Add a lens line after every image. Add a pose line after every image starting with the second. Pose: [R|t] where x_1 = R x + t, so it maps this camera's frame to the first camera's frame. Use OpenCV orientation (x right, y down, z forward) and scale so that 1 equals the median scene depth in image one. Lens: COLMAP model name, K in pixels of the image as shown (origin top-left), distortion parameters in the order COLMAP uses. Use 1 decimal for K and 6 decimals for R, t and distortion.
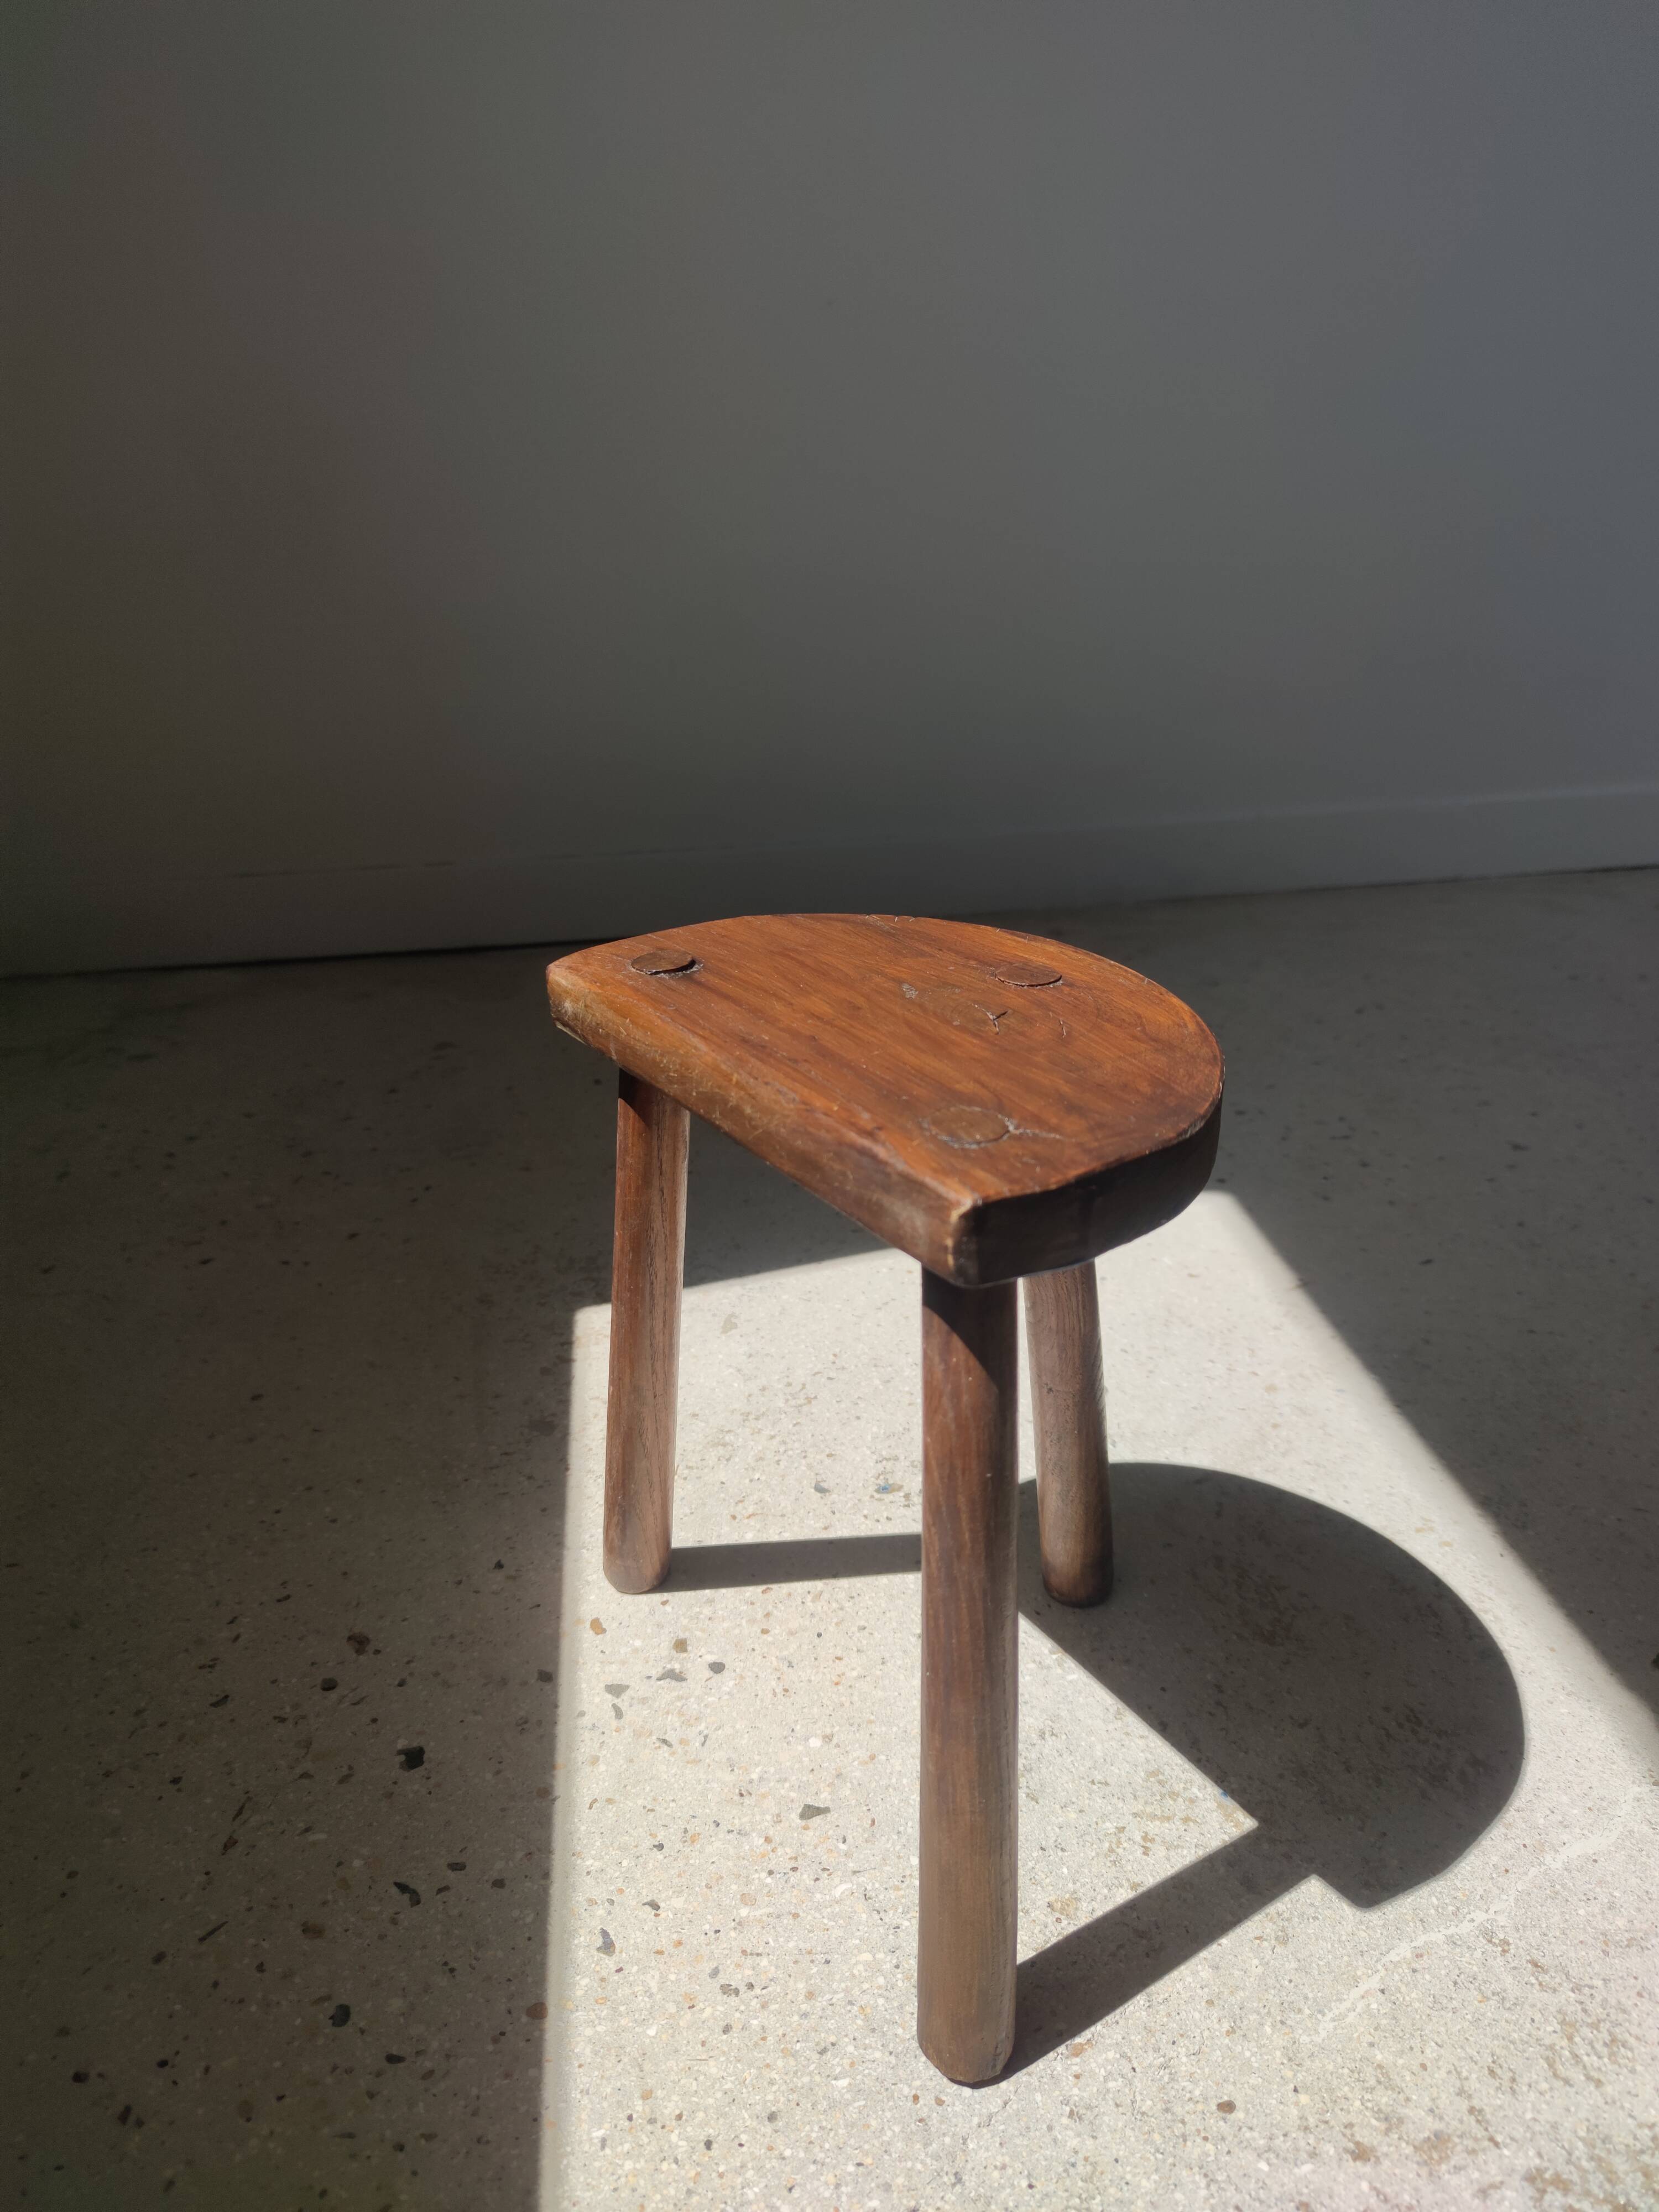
lens RADIAL K [[1636.6, 0, 844.0], [0, 1636.6, 1080.6], [0, 0, 1]] dist [0.015197, -0.020810]
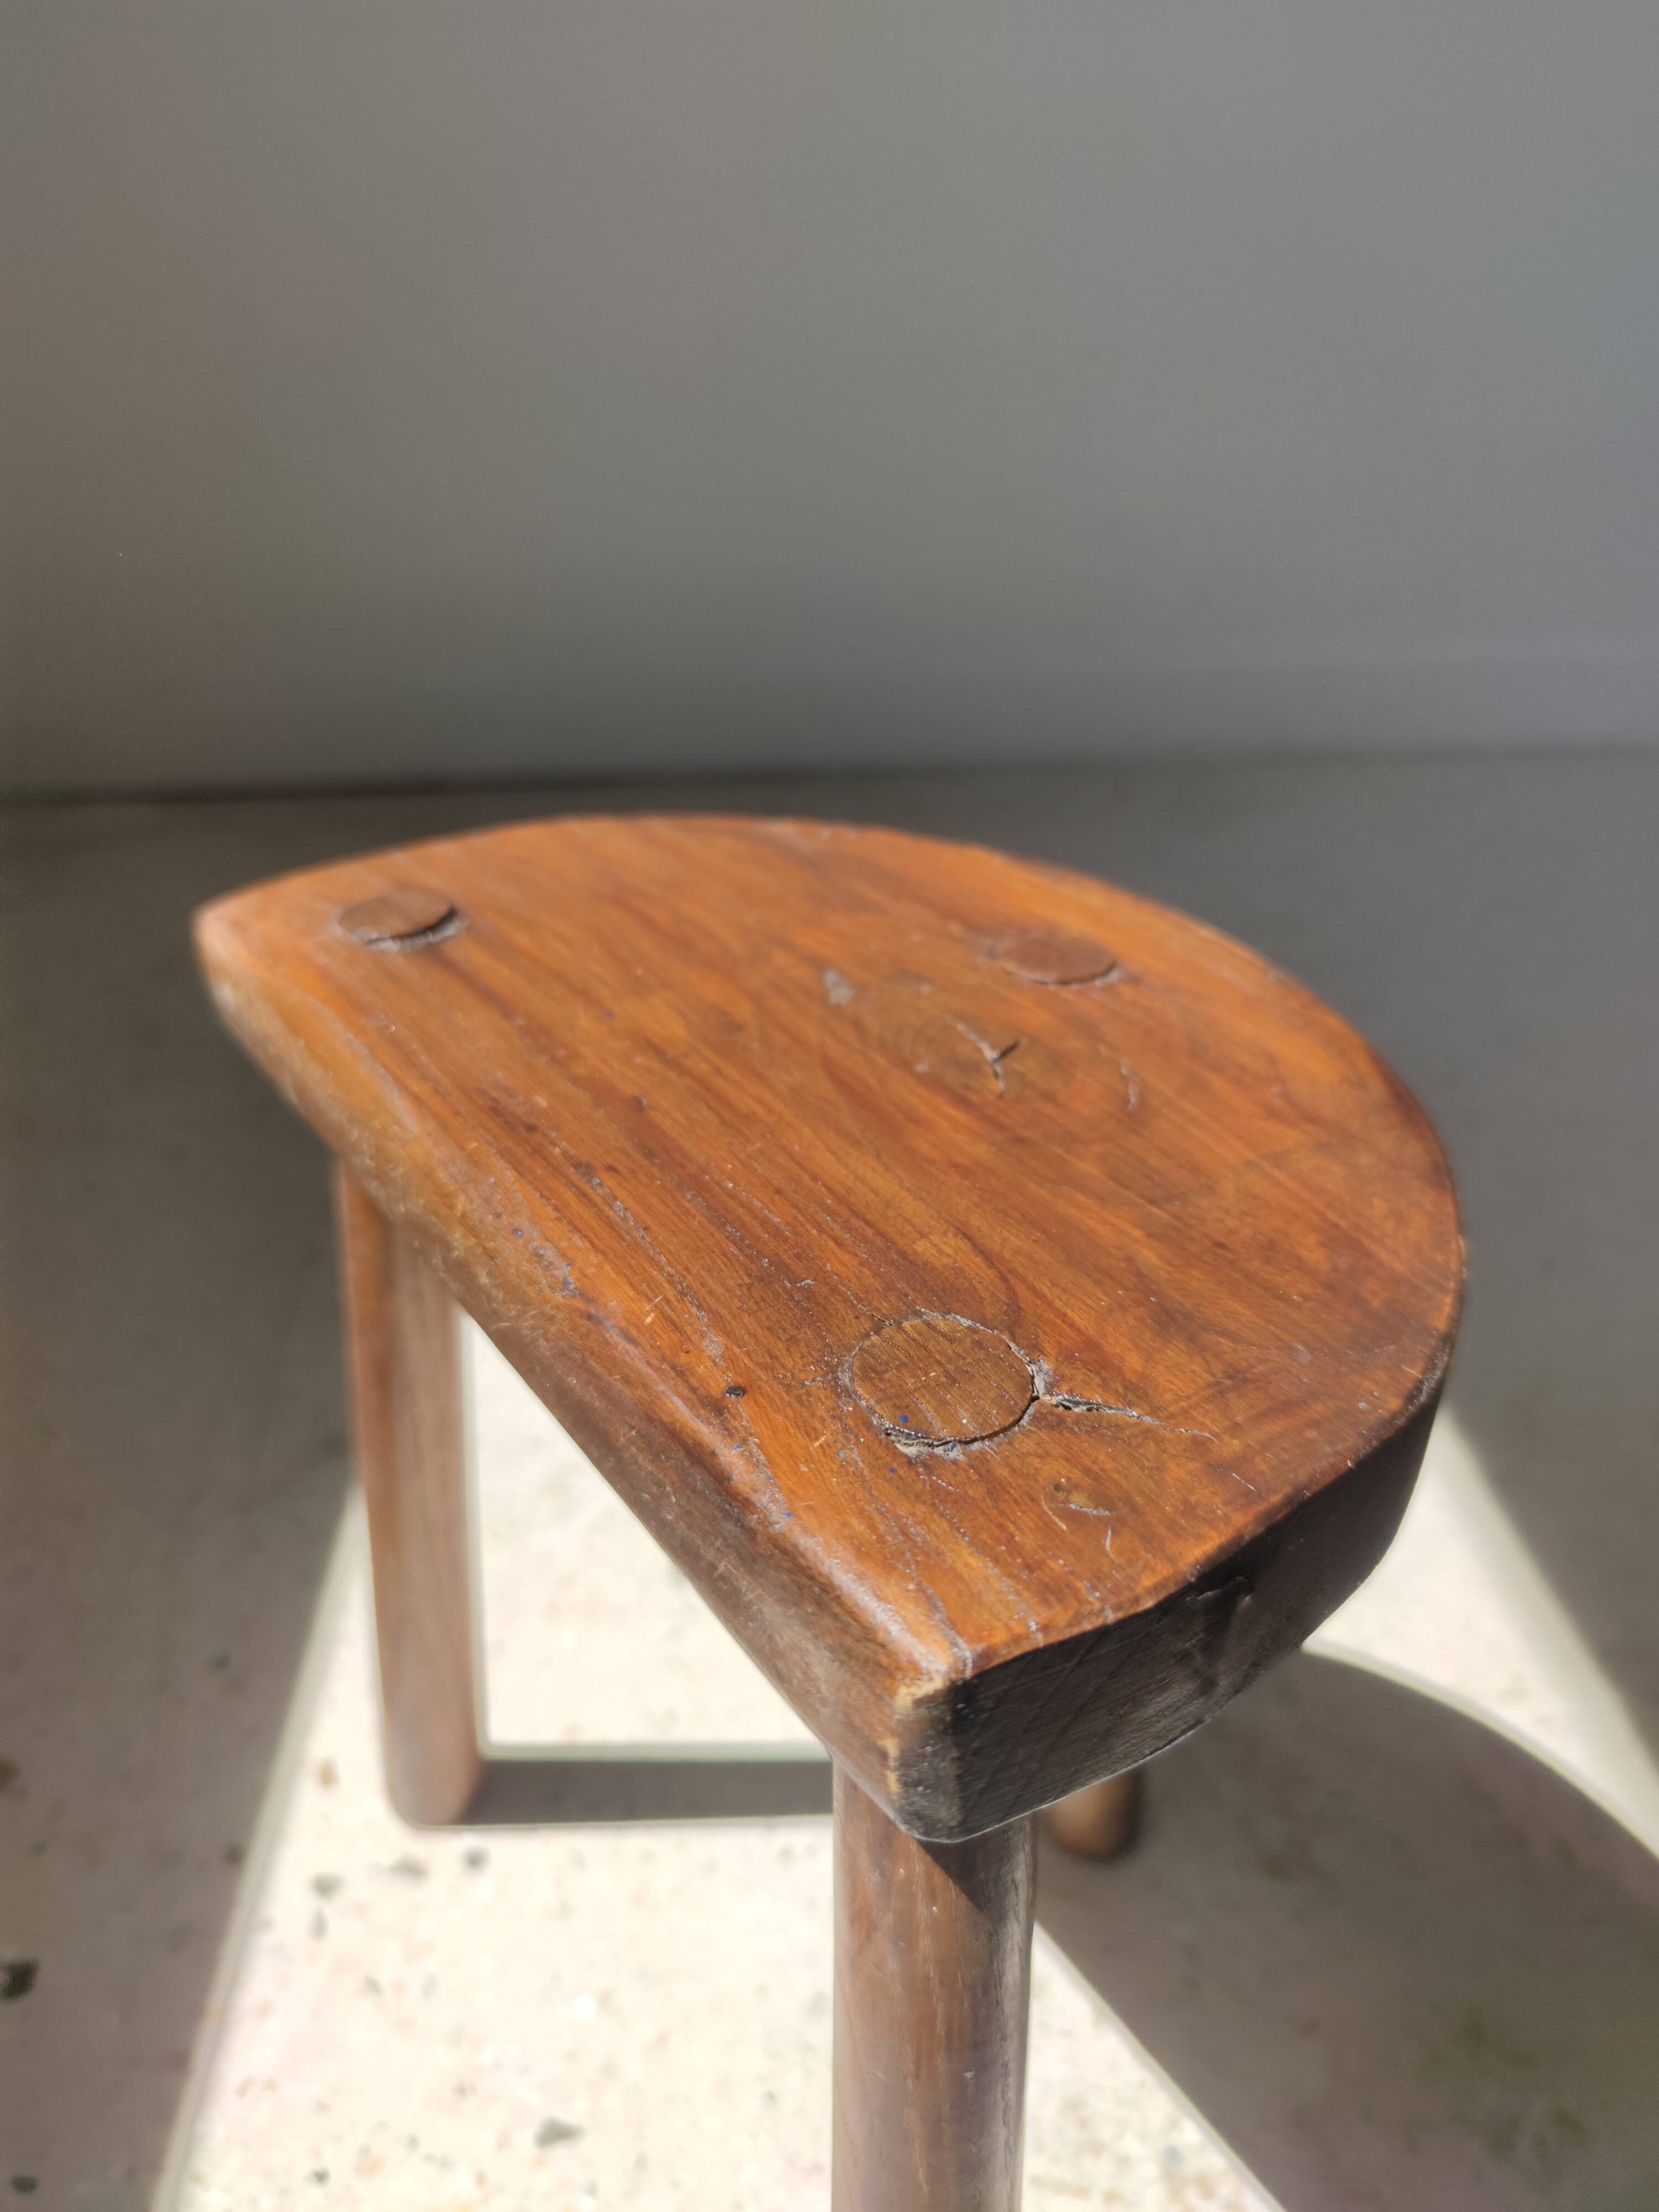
lens RADIAL K [[1644.2, 0, 846.8], [0, 1644.2, 1107.5], [0, 0, 1]] dist [-0.002671, -0.004132]
pose [[0.999674, 0.011862, 0.022601, 0.030162], [-0.014296, 0.993744, 0.110760, -0.072044], [-0.021145, -0.111047, 0.993590, 0.437109]]
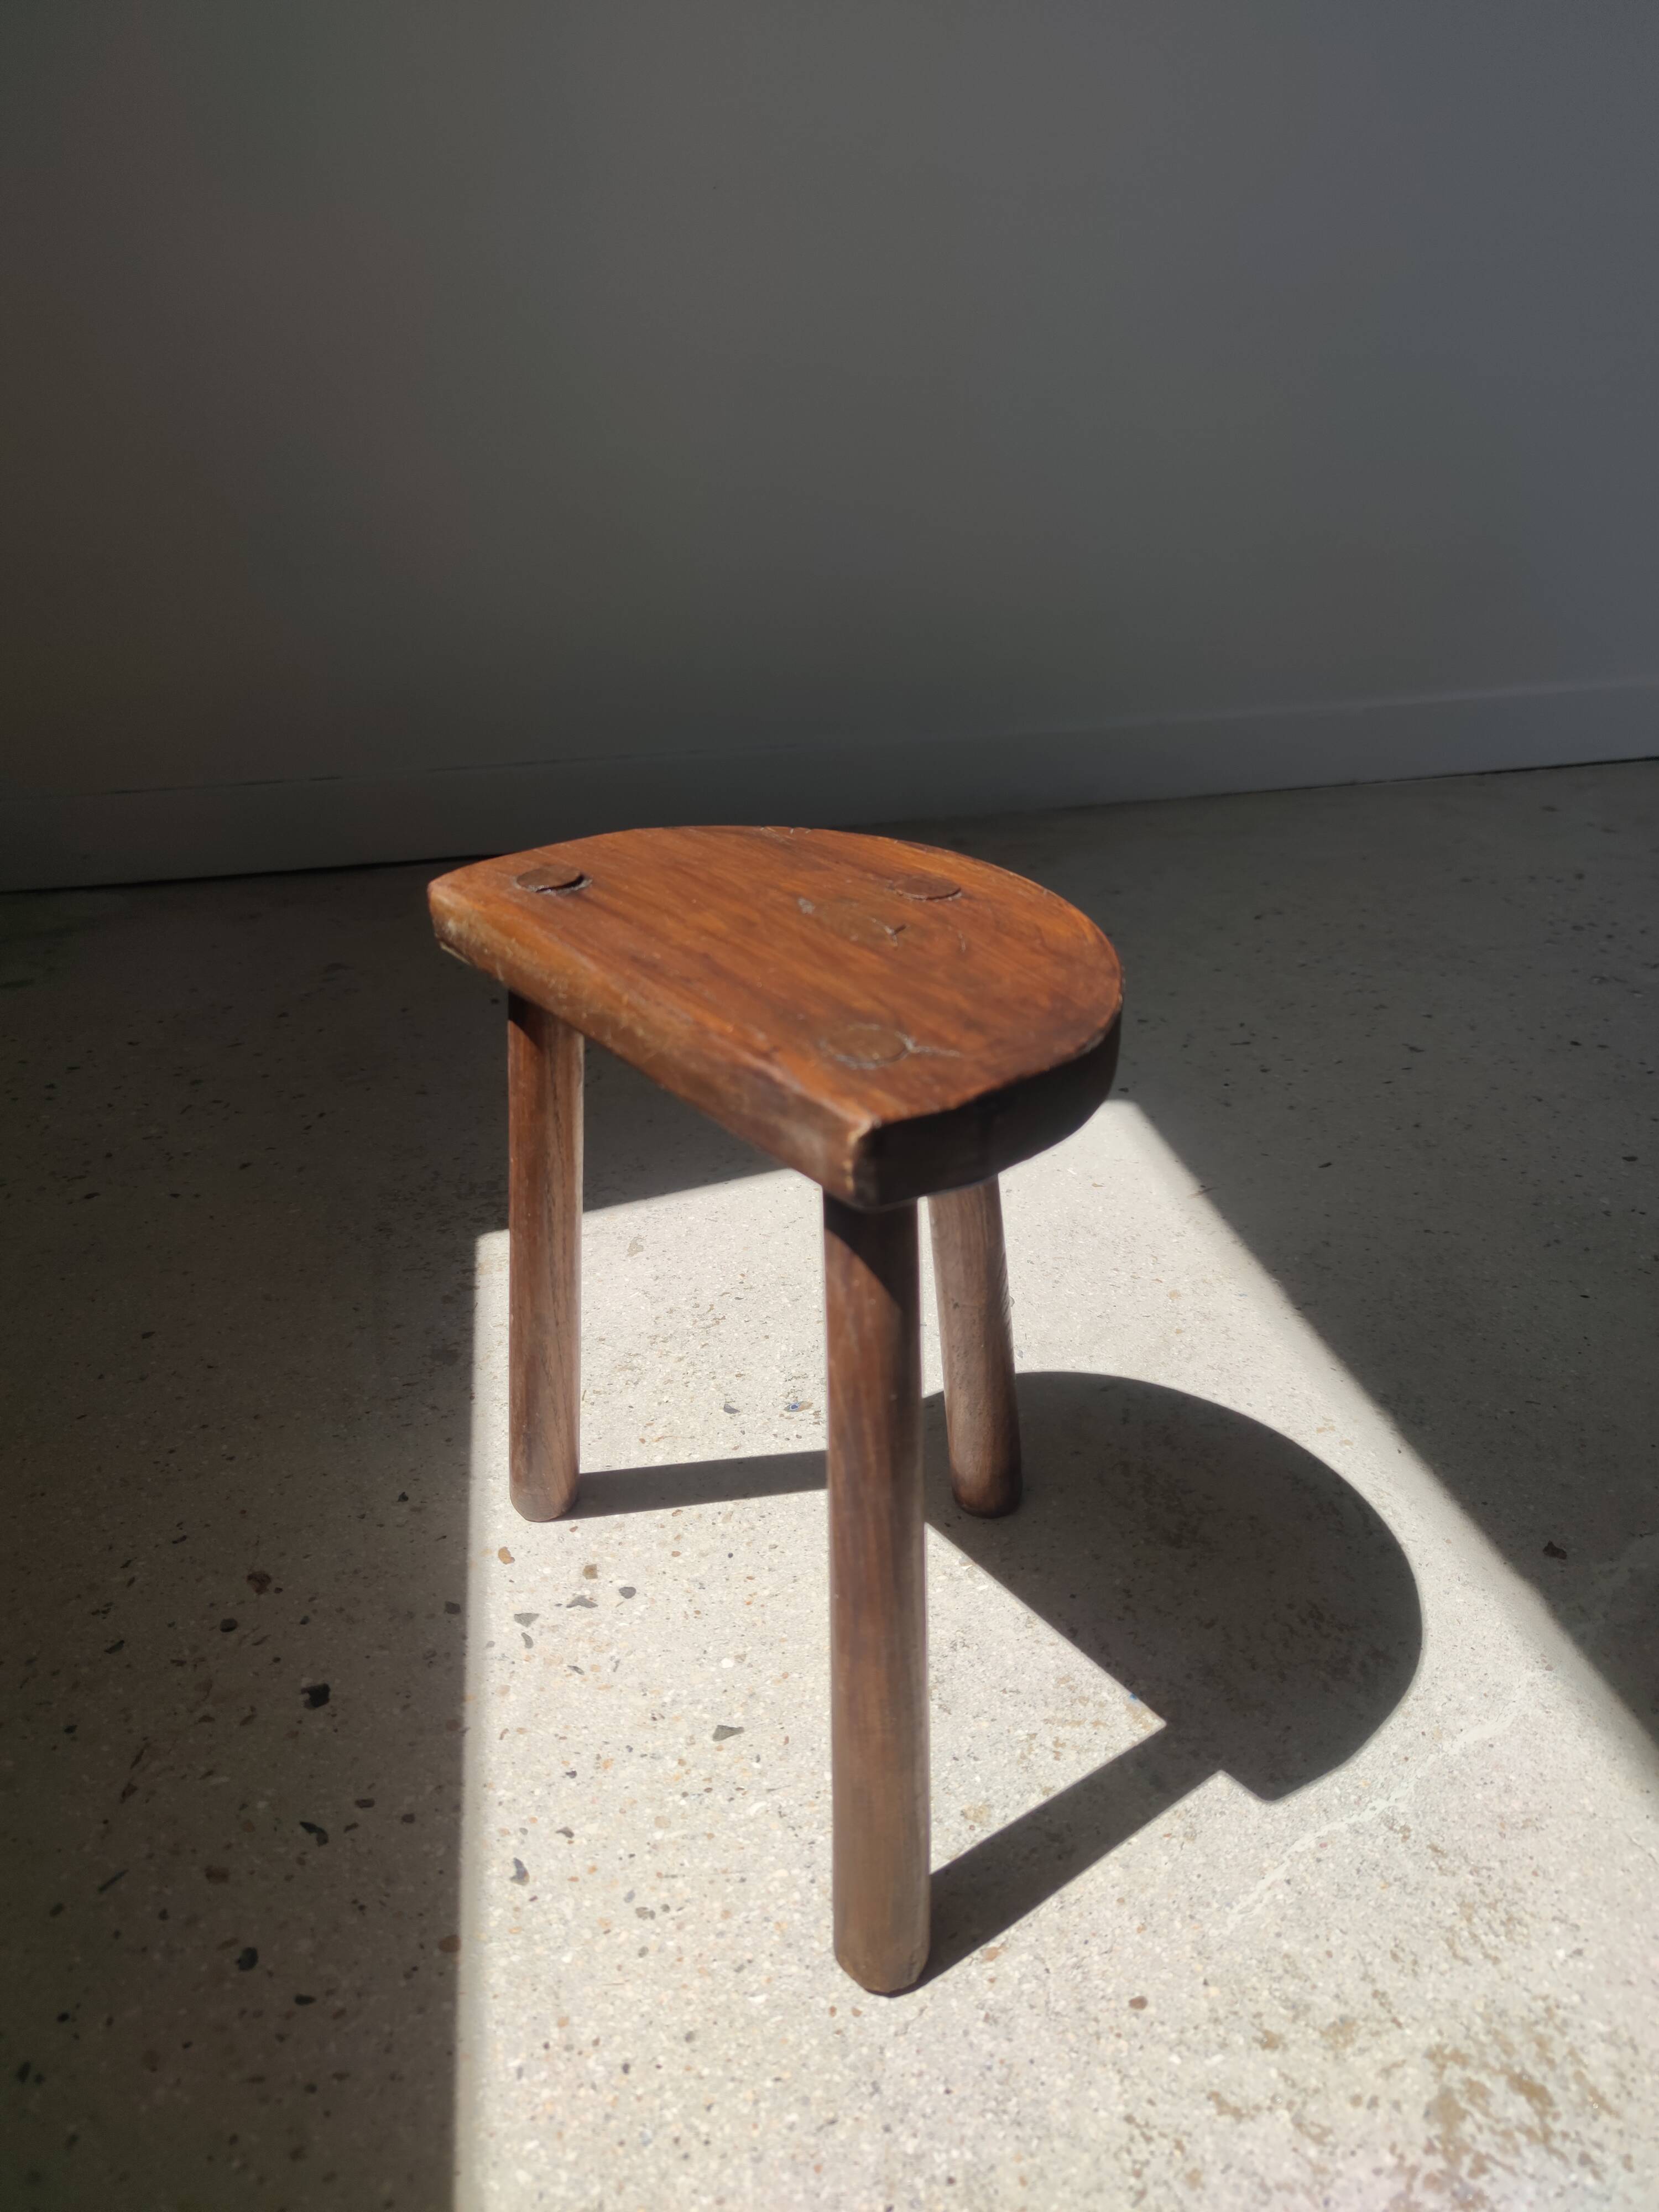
lens RADIAL K [[1636.6, 0, 849.2], [0, 1636.6, 1067.8], [0, 0, 1]] dist [0.015197, -0.020810]
pose [[0.998063, -0.021139, 0.058505, 0.006629], [0.018485, 0.998791, 0.045540, -0.002227], [-0.059397, -0.044370, 0.997248, 0.021224]]
